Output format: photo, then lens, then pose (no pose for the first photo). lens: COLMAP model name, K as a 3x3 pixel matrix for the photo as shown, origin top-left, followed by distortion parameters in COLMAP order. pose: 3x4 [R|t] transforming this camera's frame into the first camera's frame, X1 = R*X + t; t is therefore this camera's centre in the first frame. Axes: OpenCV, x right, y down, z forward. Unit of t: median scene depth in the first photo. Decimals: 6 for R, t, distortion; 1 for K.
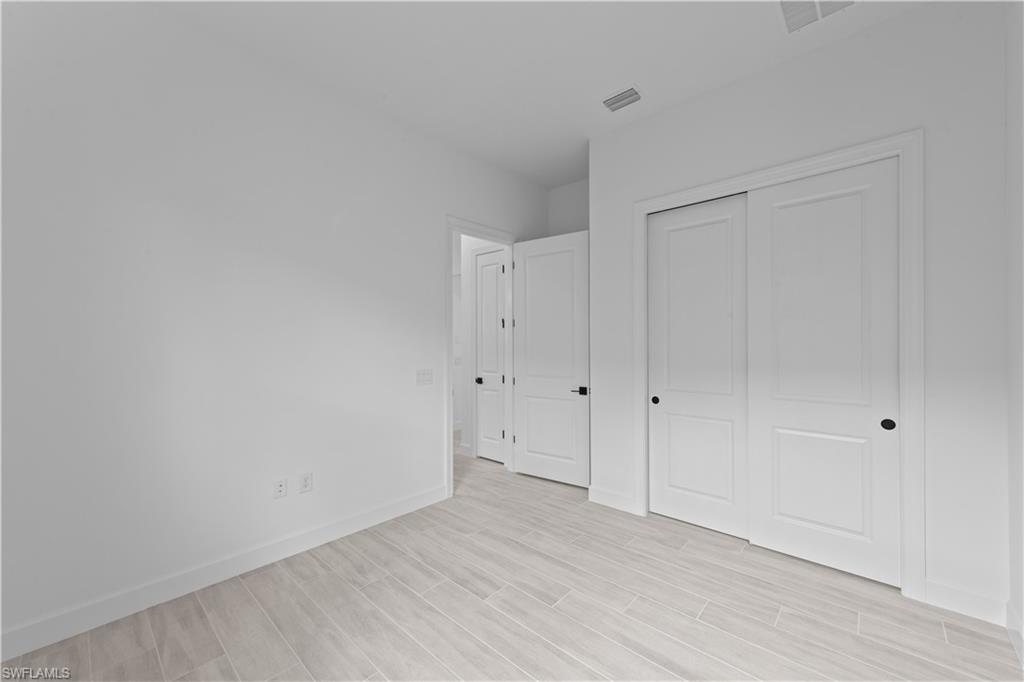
lens RADIAL K [[401.3, 0, 512.1], [0, 401.3, 337.6], [0, 0, 1]] dist [0.008357, -0.000046]
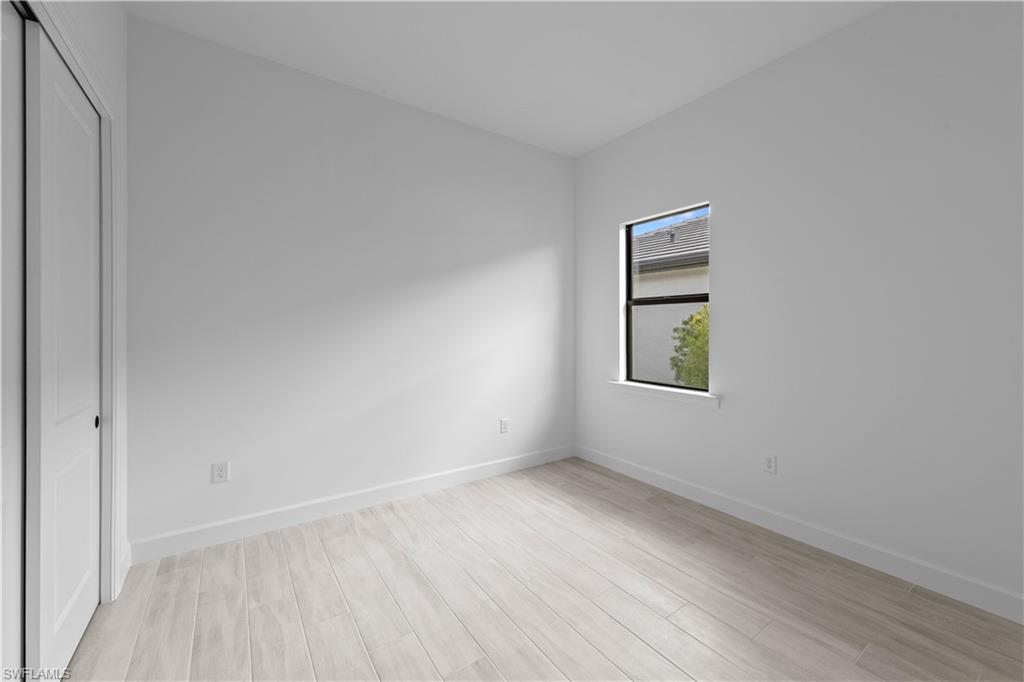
lens RADIAL K [[401.3, 0, 512.1], [0, 401.3, 337.6], [0, 0, 1]] dist [0.008357, -0.000046]
pose [[-0.975846, -0.005669, 0.218386, -0.130688], [-0.004507, 0.999973, 0.005818, 0.032124], [-0.218413, 0.004694, -0.975845, 1.870007]]
